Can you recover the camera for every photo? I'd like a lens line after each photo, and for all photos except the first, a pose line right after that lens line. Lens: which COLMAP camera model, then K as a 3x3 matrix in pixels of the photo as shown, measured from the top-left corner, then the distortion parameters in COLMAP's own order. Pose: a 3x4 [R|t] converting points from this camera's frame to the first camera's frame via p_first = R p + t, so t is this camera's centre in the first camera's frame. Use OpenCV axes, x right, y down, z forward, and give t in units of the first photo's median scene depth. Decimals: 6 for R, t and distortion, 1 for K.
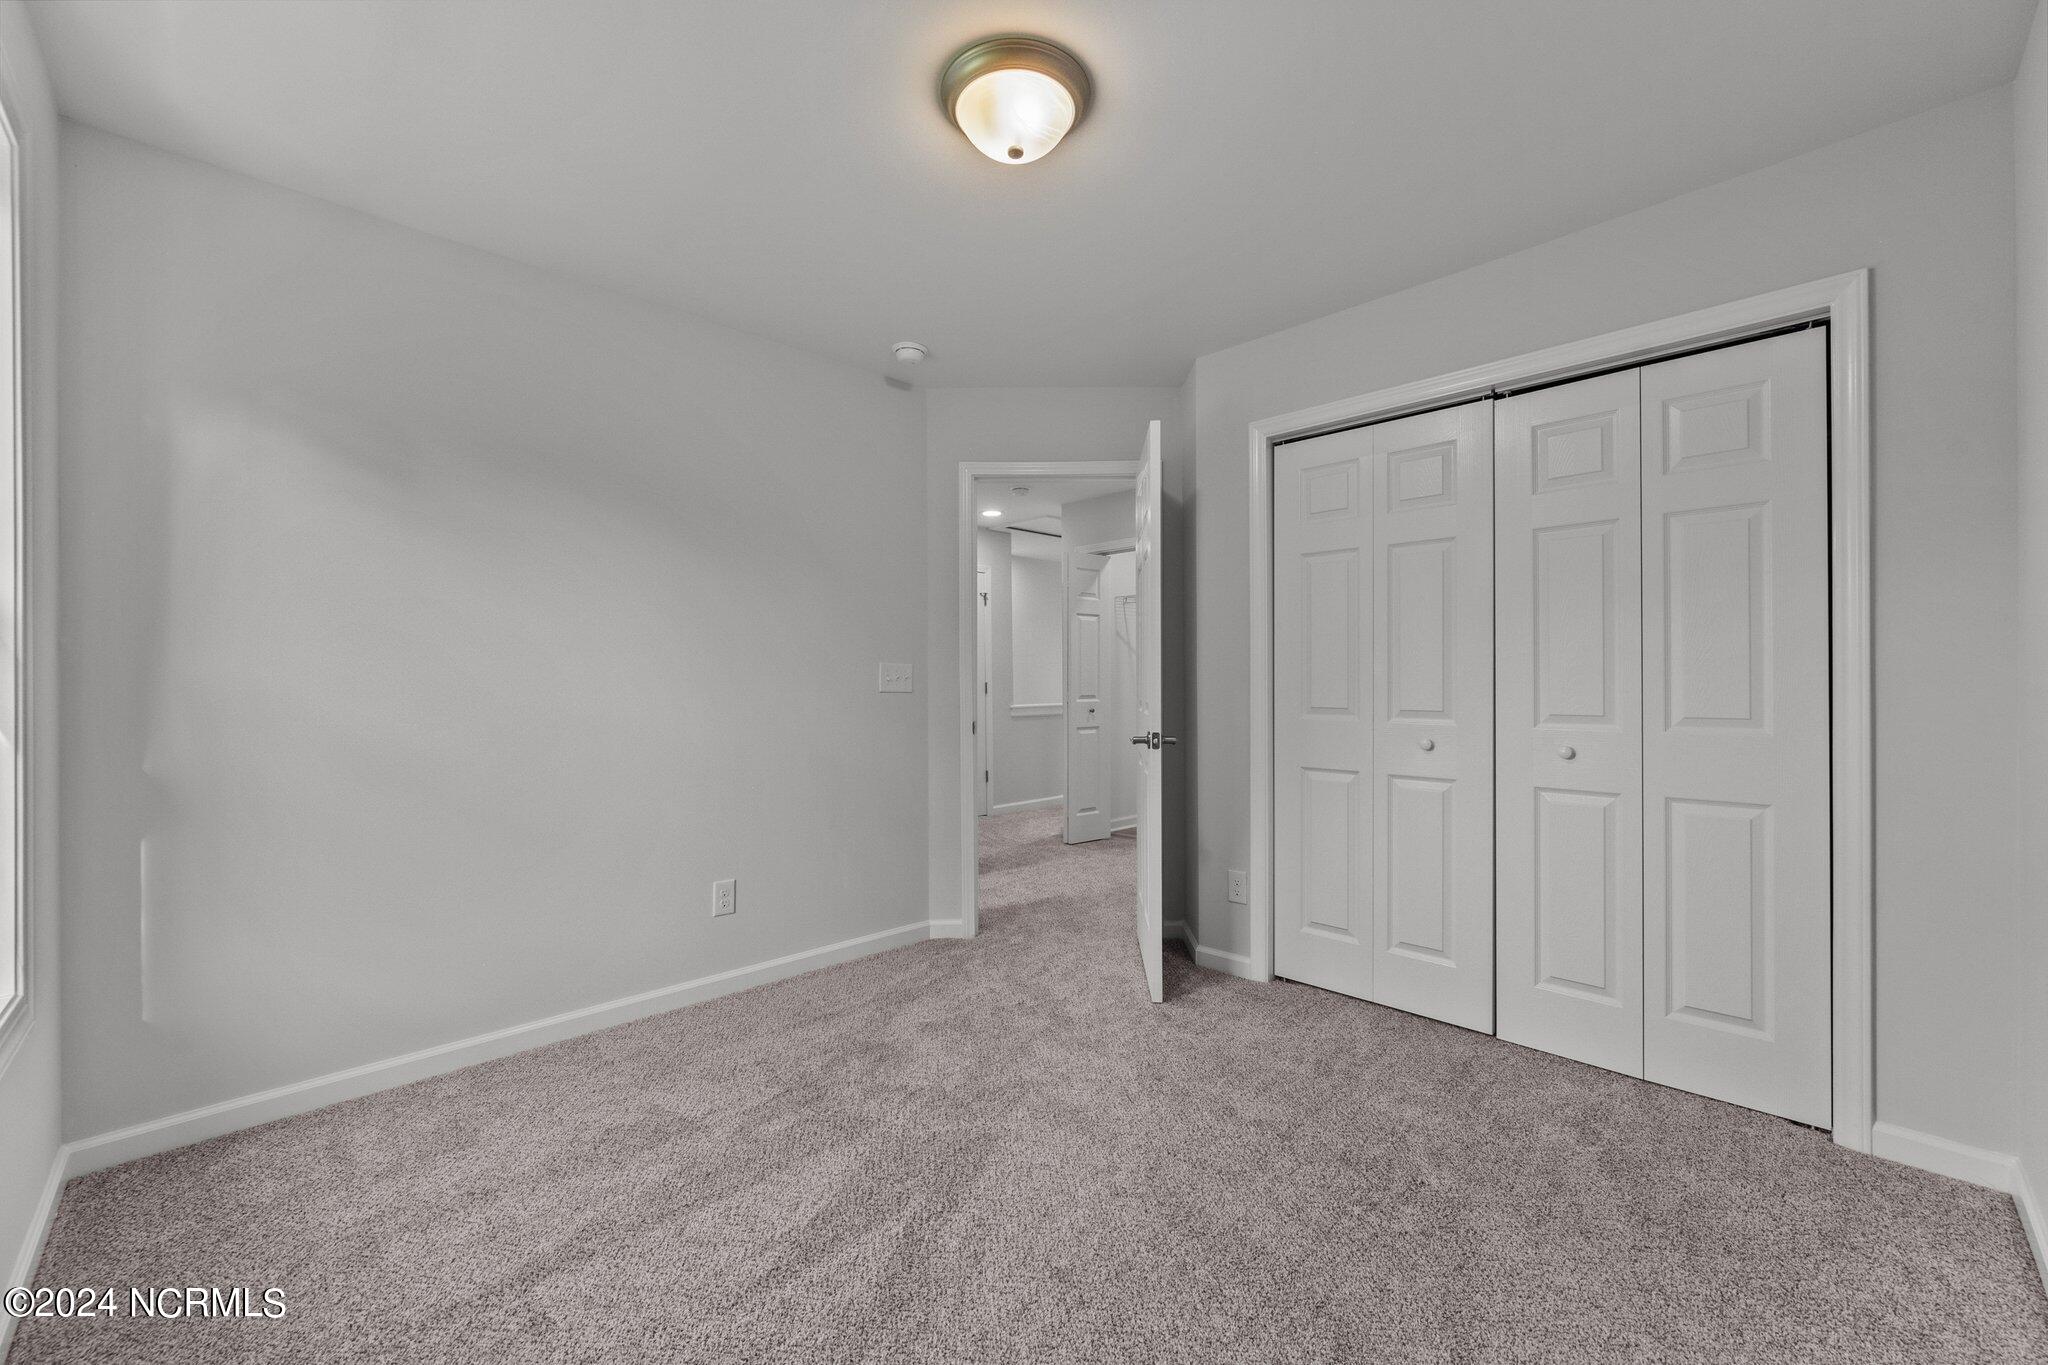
lens RADIAL K [[814.5, 0, 1027.4], [0, 814.5, 677.9], [0, 0, 1]] dist [-0.005197, 0.001804]
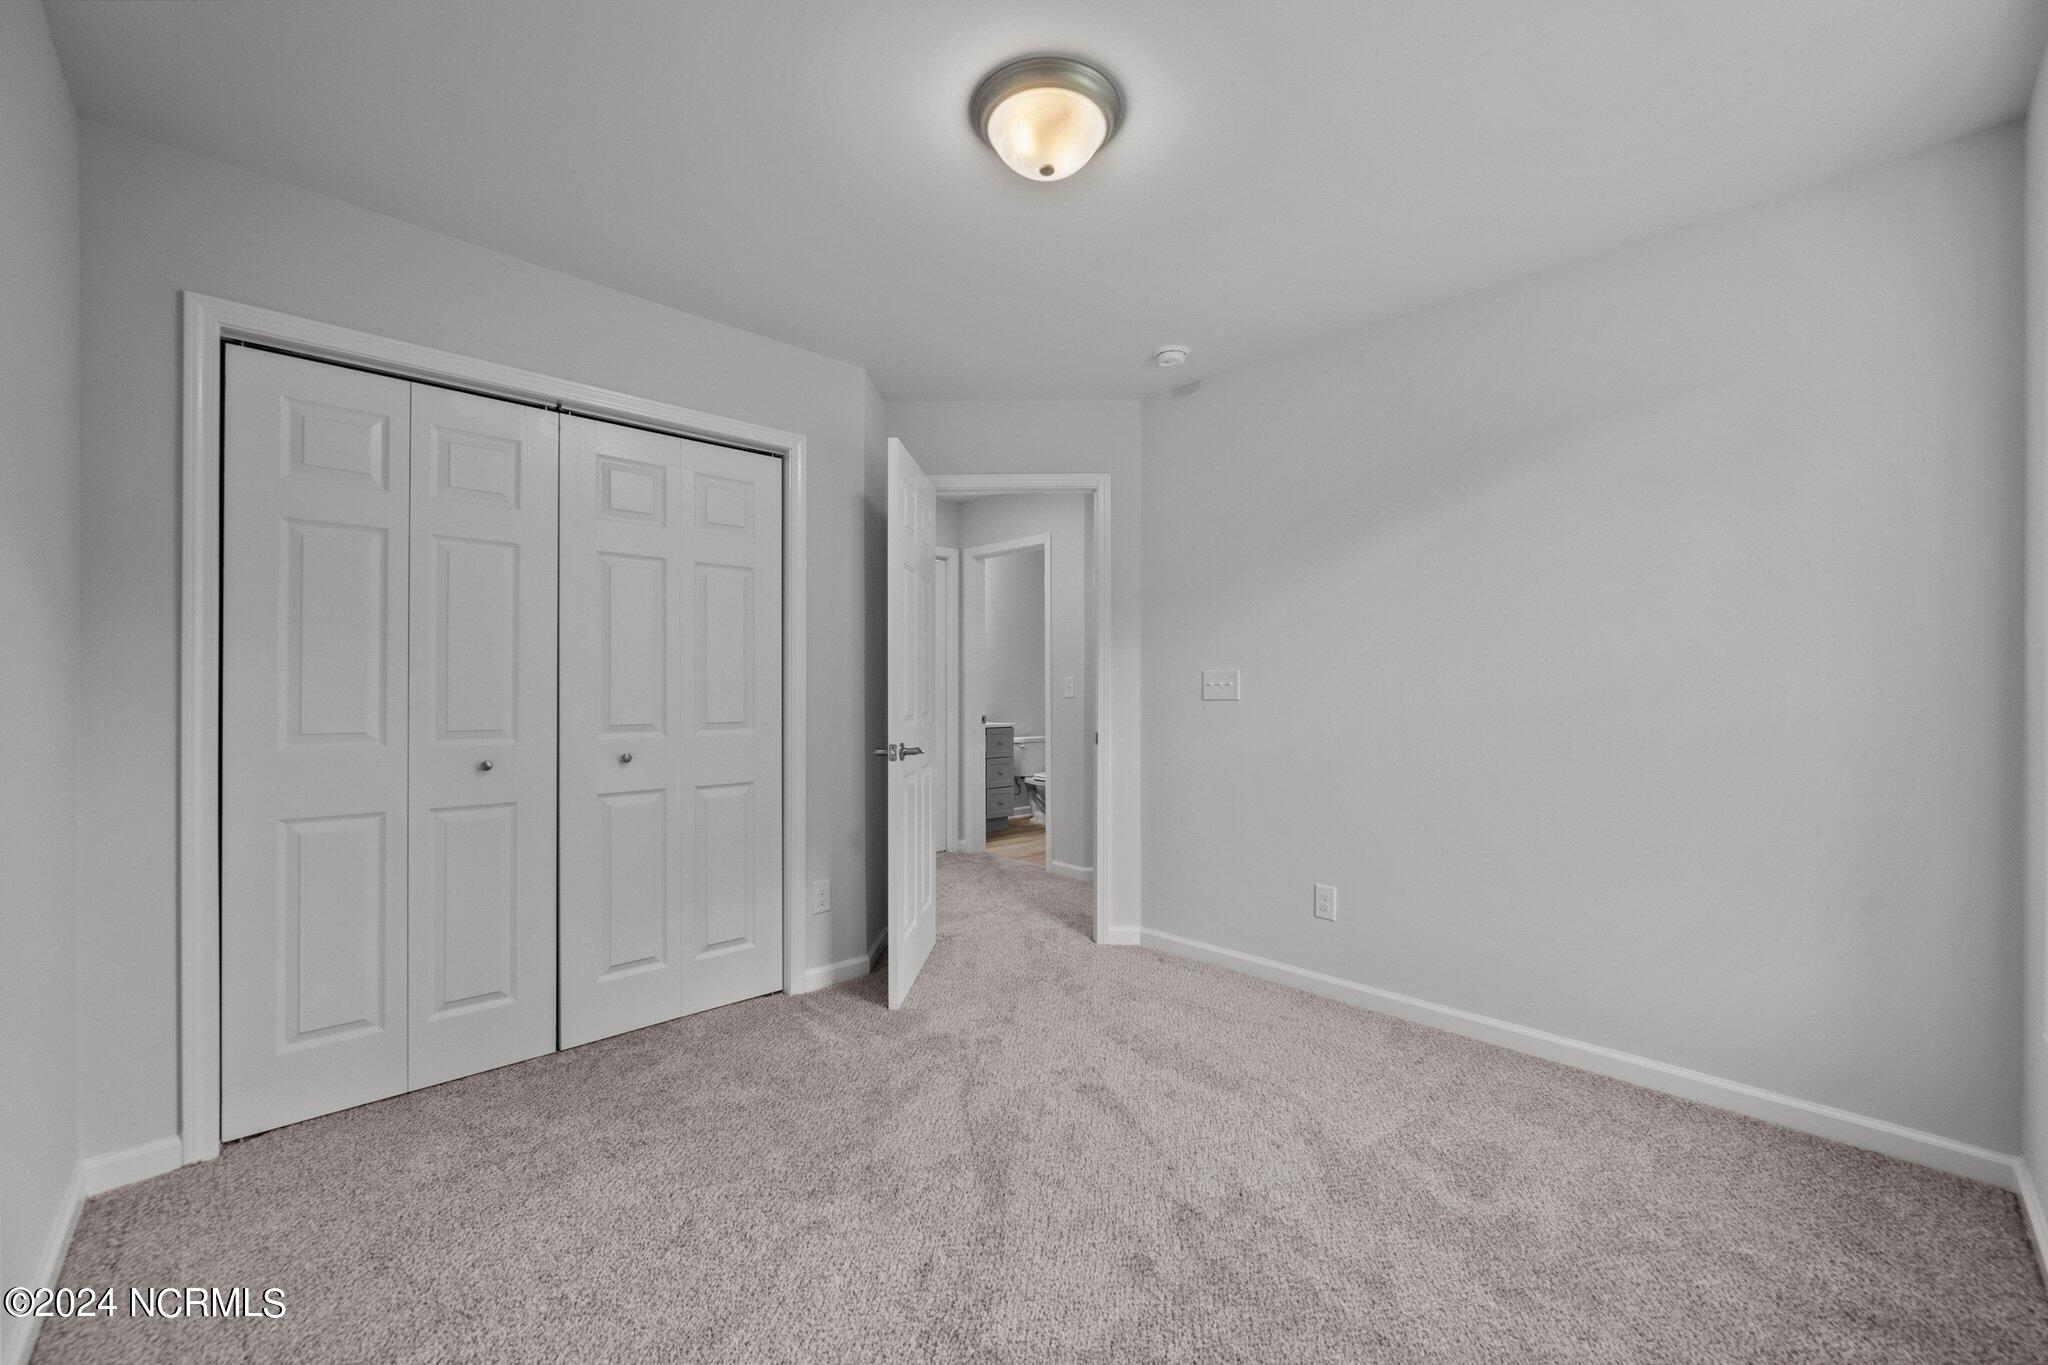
lens RADIAL K [[814.5, 0, 1023.0], [0, 814.5, 686.0], [0, 0, 1]] dist [-0.005197, 0.001804]
pose [[0.014888, 0.005660, 0.999873, -0.500673], [0.003107, 0.999979, -0.005706, -0.000587], [-0.999884, 0.003191, 0.014870, 0.498863]]
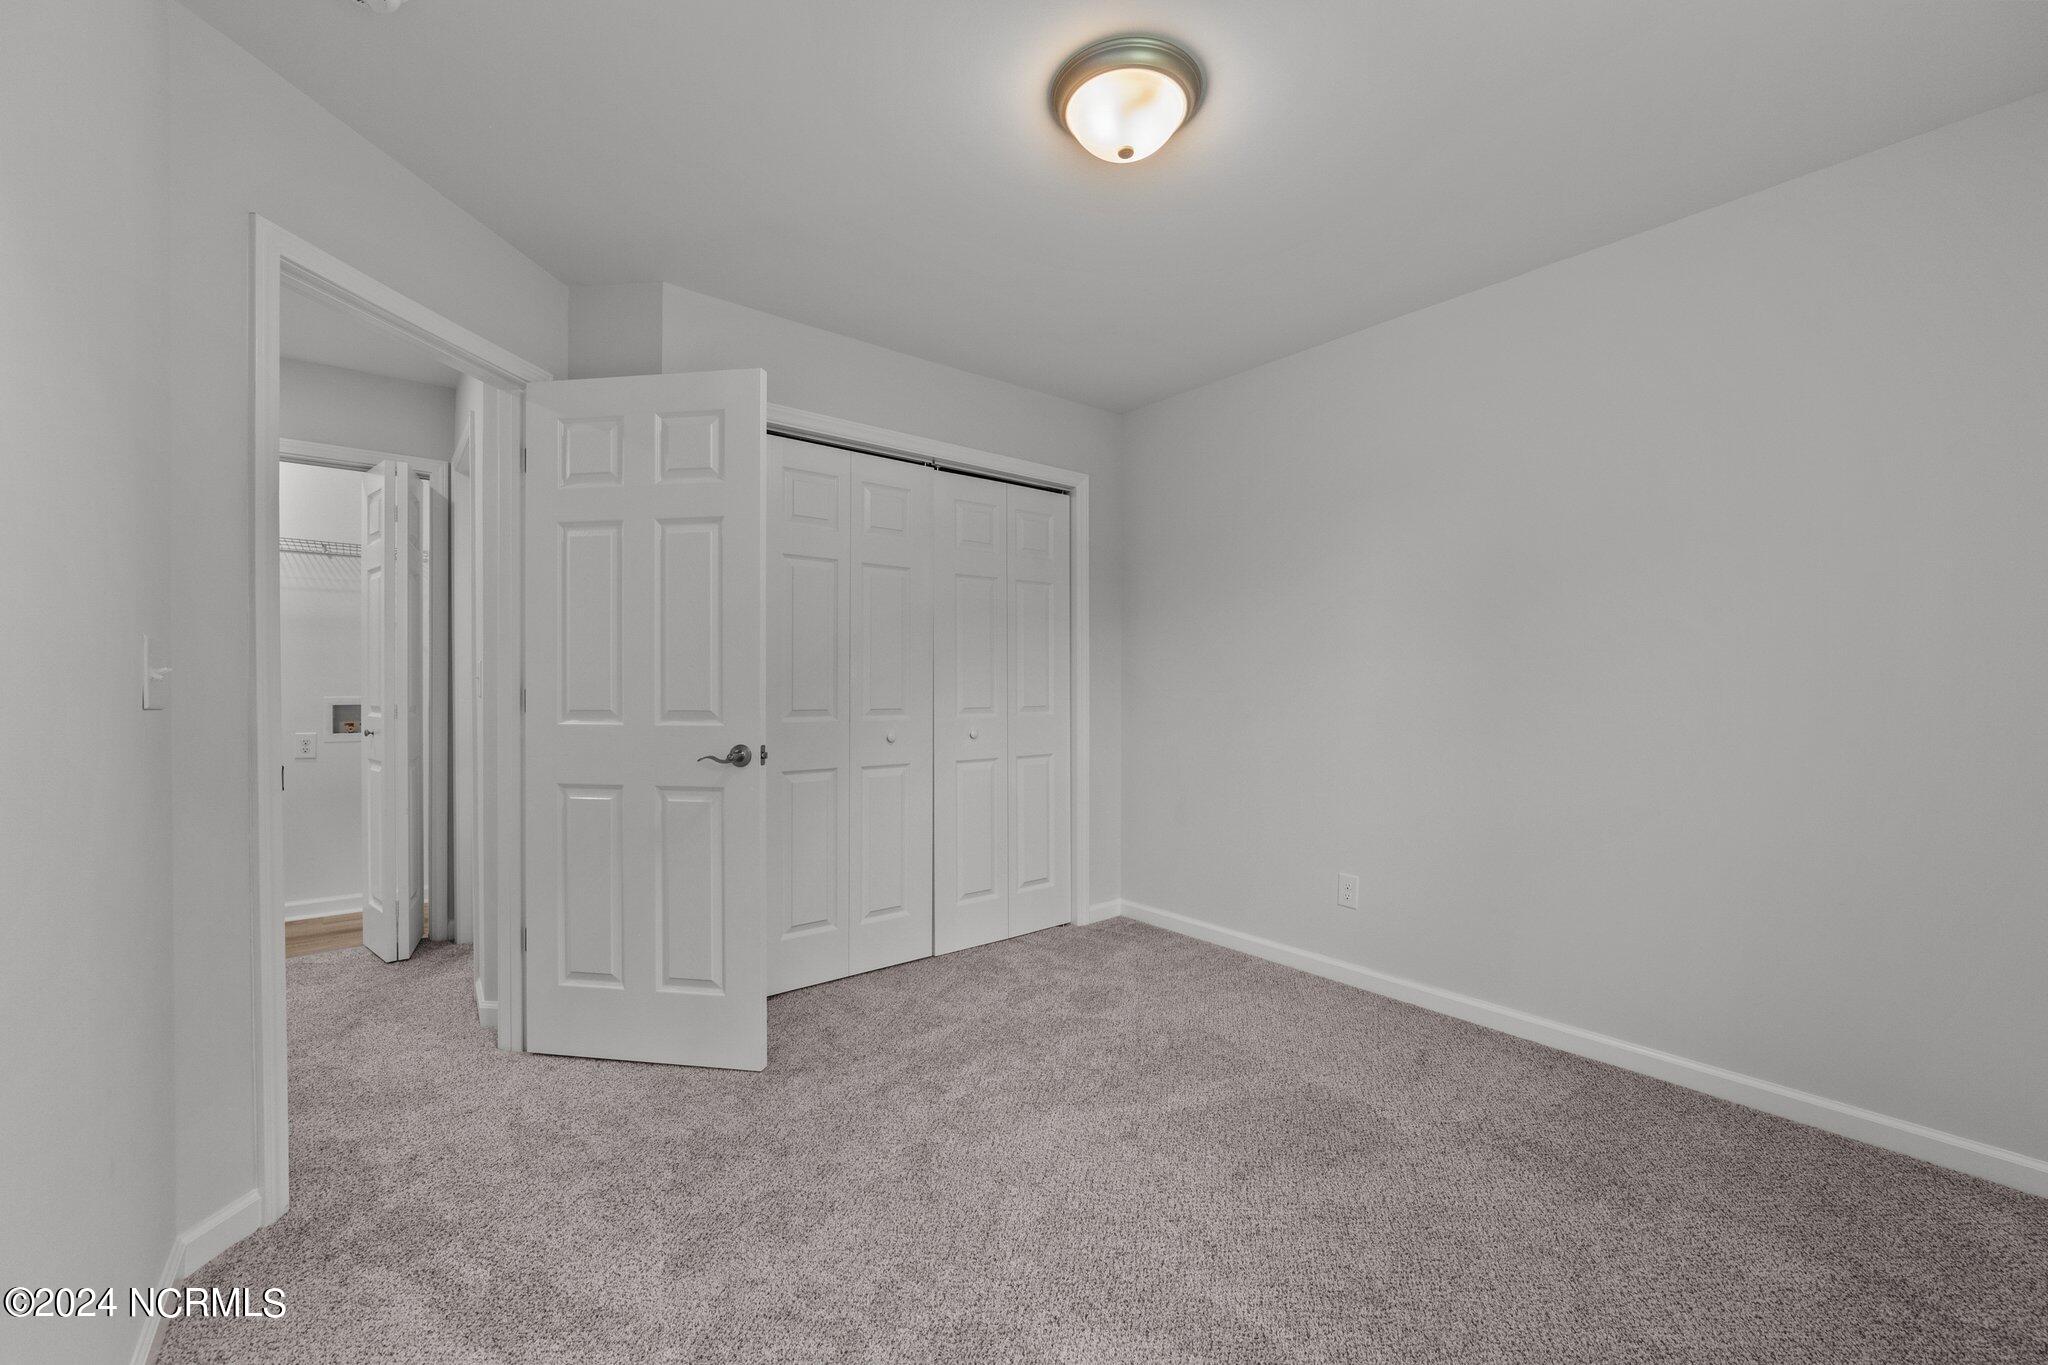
lens RADIAL K [[814.5, 0, 1035.5], [0, 814.5, 684.9], [0, 0, 1]] dist [-0.005197, 0.001804]
pose [[0.094740, -0.002683, 0.995498, -0.661046], [-0.007894, 0.999963, 0.003446, -0.001068], [-0.995471, -0.008185, 0.094716, 0.661382]]
